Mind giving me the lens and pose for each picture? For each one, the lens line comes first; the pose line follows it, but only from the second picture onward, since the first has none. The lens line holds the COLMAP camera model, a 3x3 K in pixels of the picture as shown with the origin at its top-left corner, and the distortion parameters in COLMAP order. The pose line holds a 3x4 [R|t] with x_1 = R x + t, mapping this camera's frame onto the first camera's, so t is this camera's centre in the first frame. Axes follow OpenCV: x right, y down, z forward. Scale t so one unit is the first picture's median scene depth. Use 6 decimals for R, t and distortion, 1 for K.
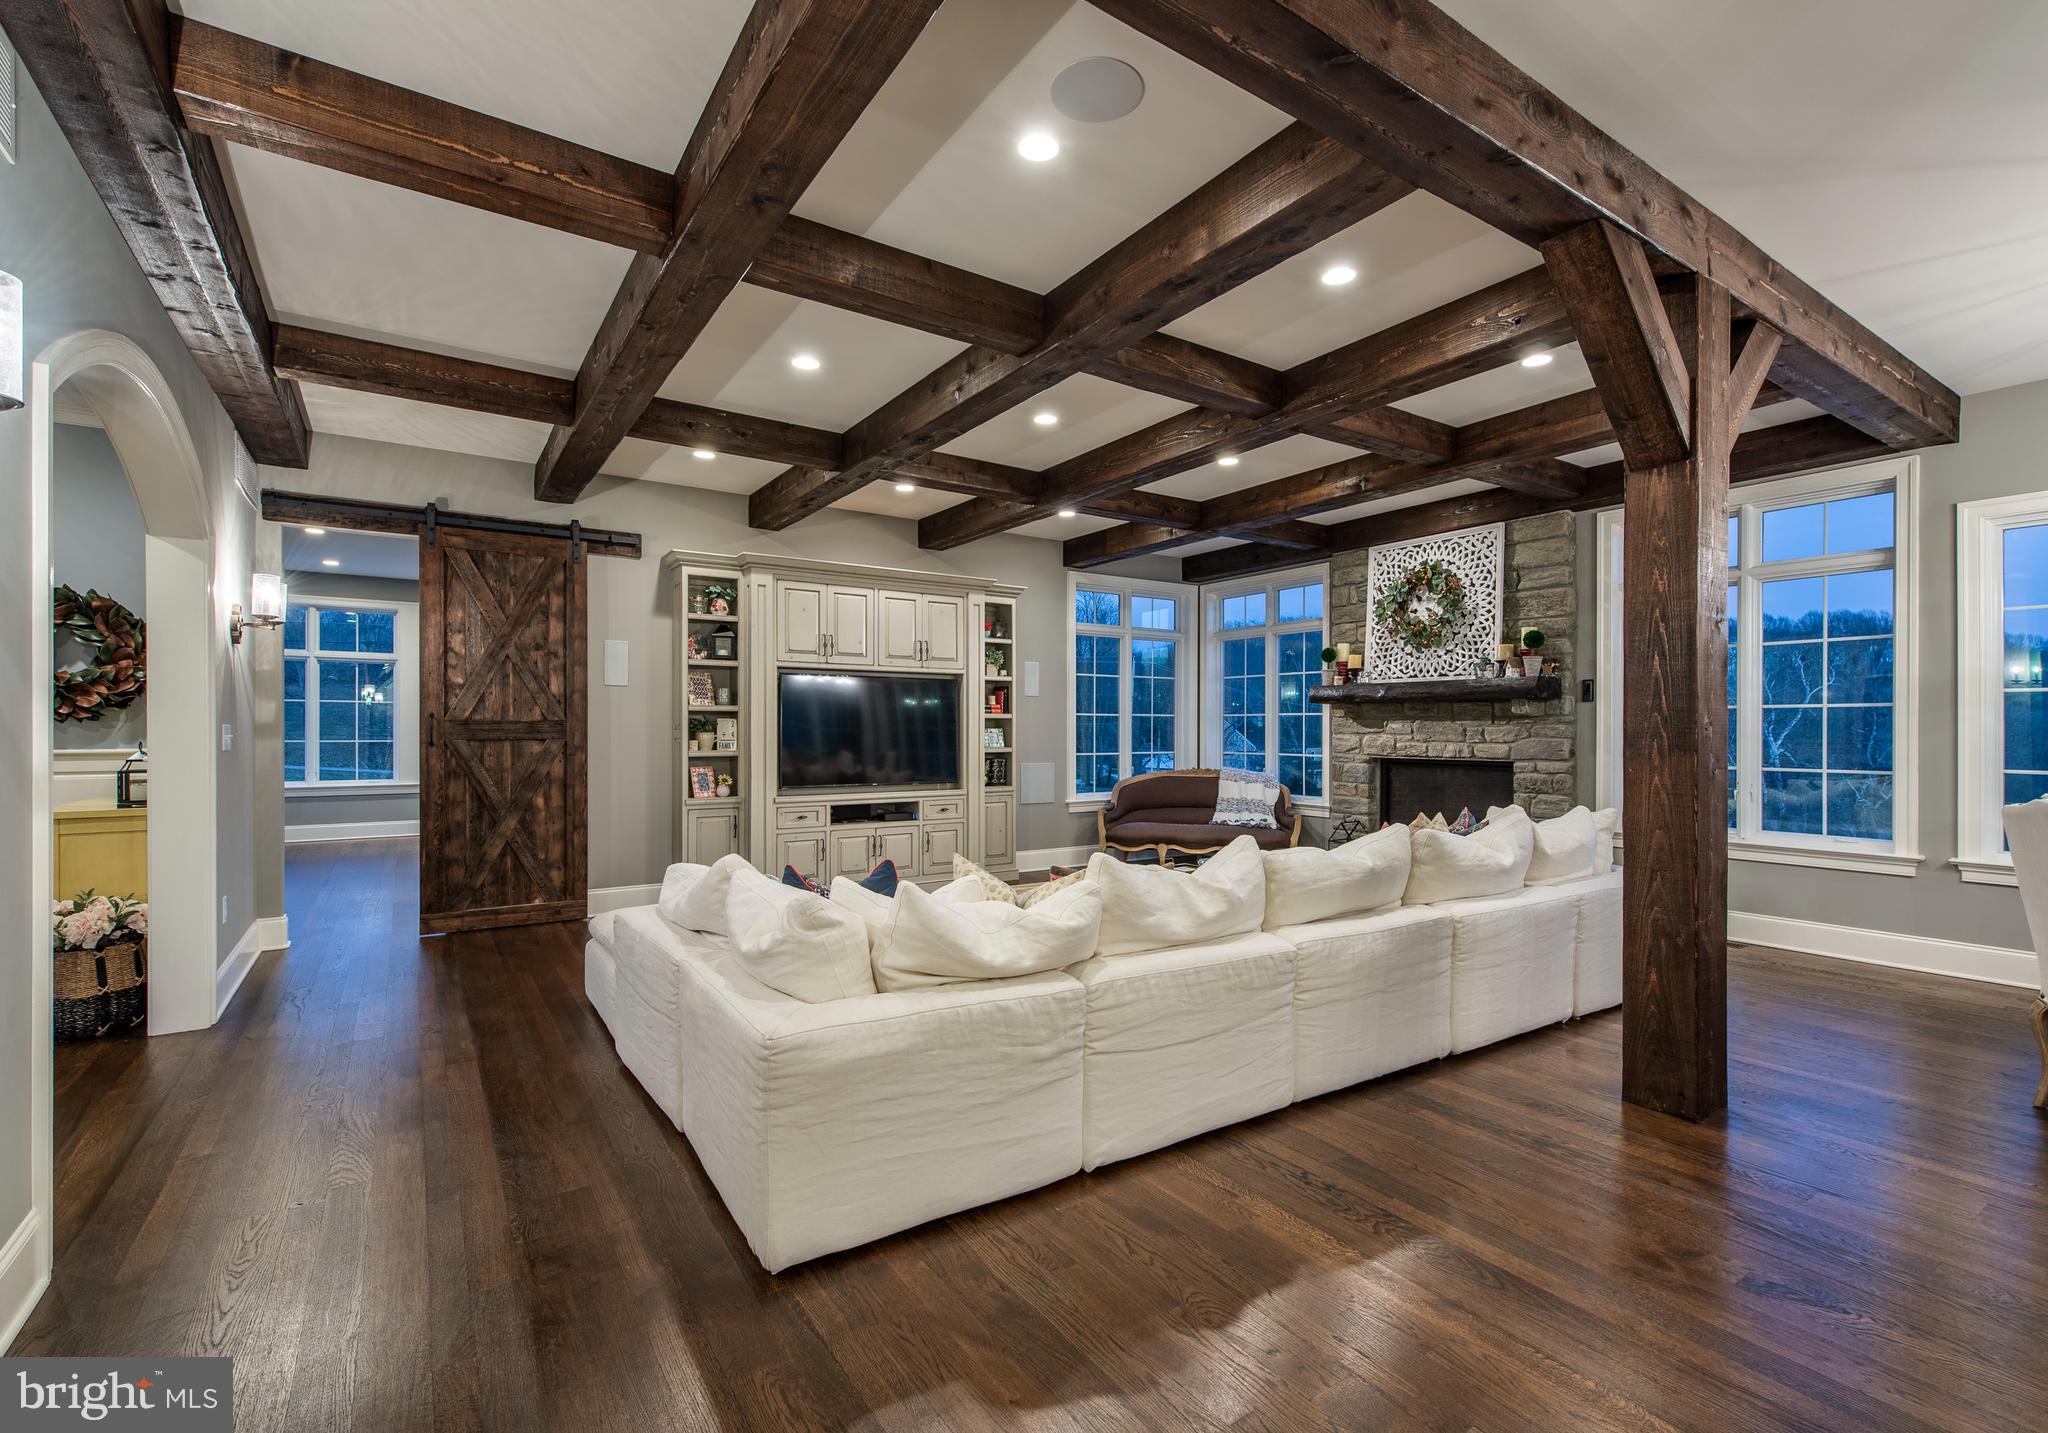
lens RADIAL K [[935.2, 0, 1024.8], [0, 935.2, 731.1], [0, 0, 1]] dist [0.010779, -0.000382]
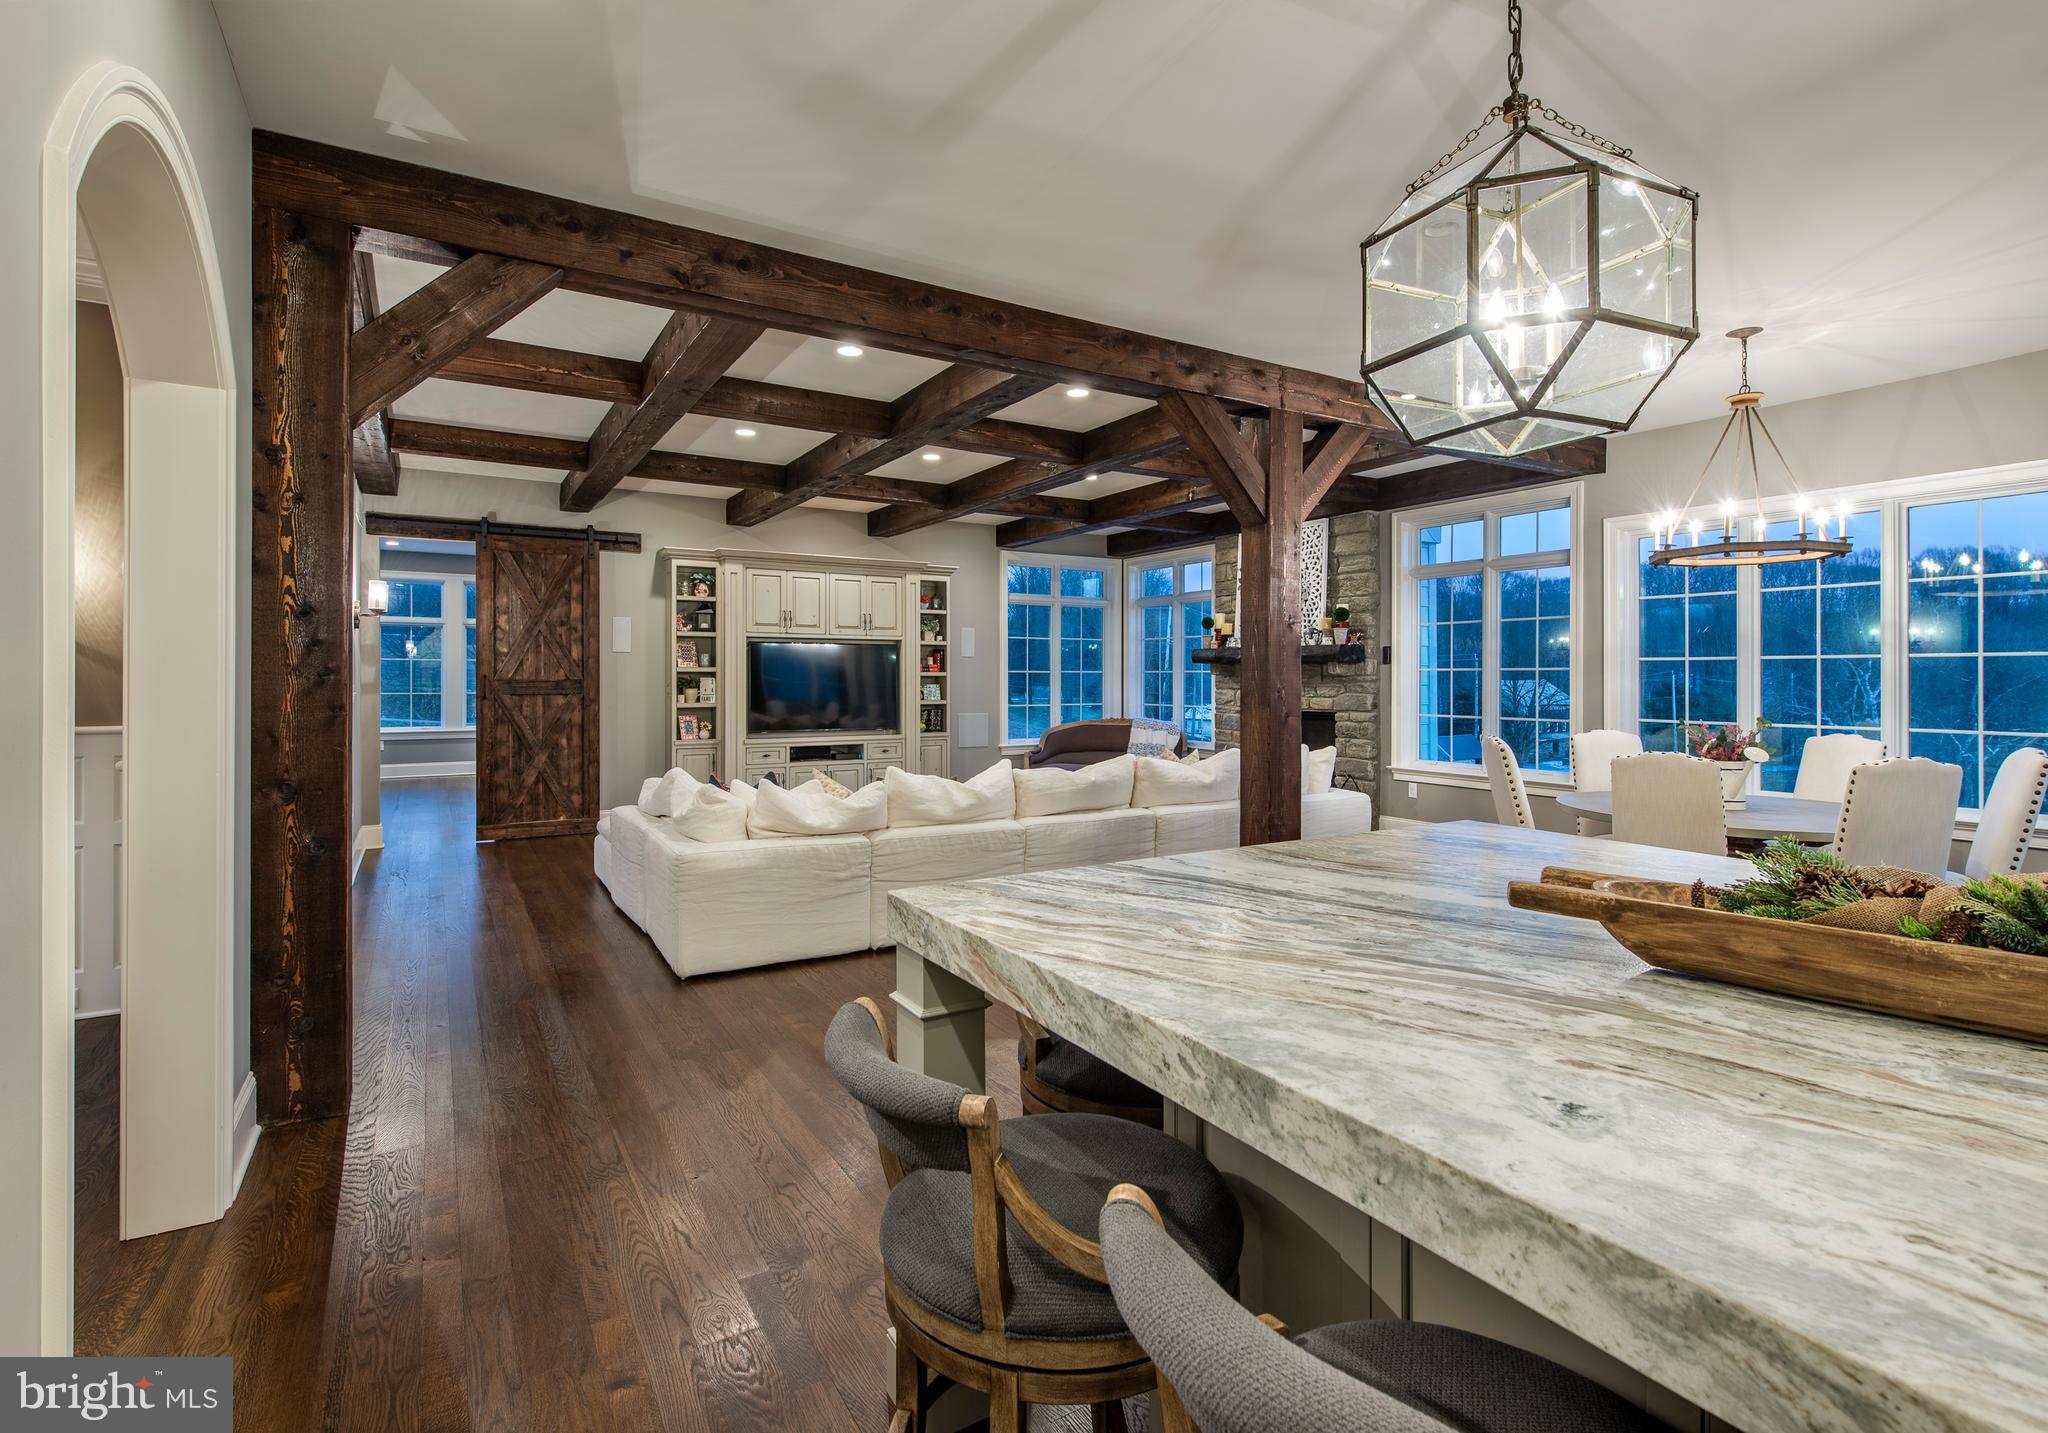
lens RADIAL K [[995.3, 0, 1024.2], [0, 995.3, 679.6], [0, 0, 1]] dist [0.004043, 0.000106]
pose [[0.998975, -0.000353, -0.045261, 0.185656], [0.000352, 1.000000, -0.000034, -0.011311], [0.045261, 0.000018, 0.998975, -0.355722]]
